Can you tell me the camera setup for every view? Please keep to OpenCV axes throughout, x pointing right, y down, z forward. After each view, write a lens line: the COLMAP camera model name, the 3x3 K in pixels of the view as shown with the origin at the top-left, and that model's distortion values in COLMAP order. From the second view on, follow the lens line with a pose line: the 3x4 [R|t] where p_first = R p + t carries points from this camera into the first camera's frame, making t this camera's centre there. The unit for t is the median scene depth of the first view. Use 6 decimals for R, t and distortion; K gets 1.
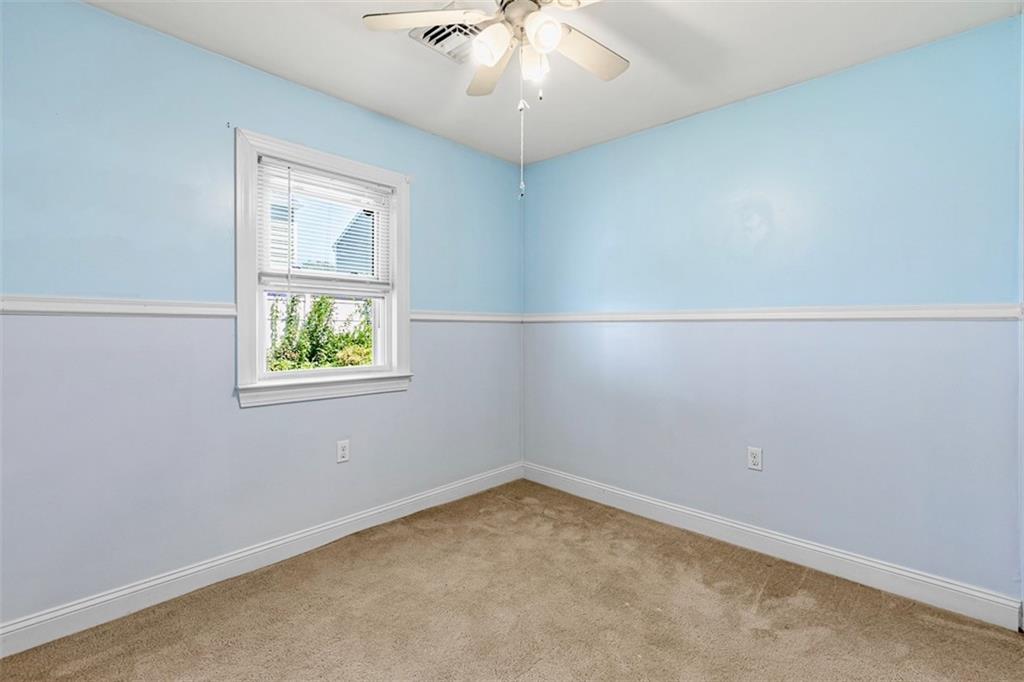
lens RADIAL K [[473.9, 0, 510.3], [0, 473.9, 324.5], [0, 0, 1]] dist [0.002580, 0.000277]
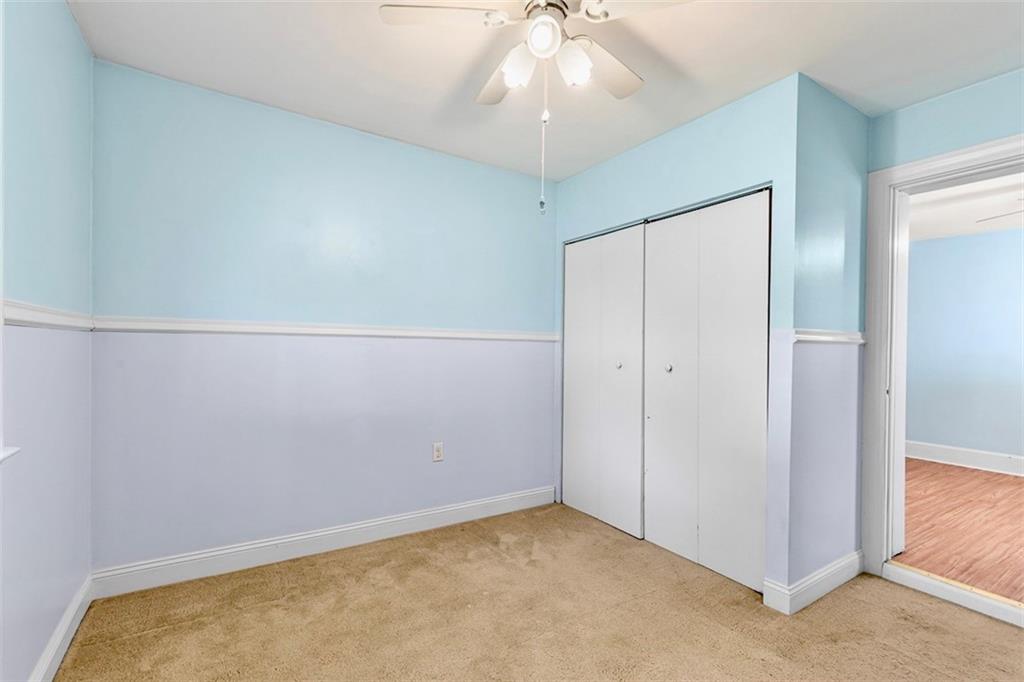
lens RADIAL K [[463.1, 0, 508.3], [0, 463.1, 344.0], [0, 0, 1]] dist [0.002395, 0.000022]
pose [[0.227434, 0.003359, 0.973788, -0.630927], [-0.021292, 0.999772, 0.001524, 0.001410], [-0.973561, -0.021081, 0.227454, 0.592607]]
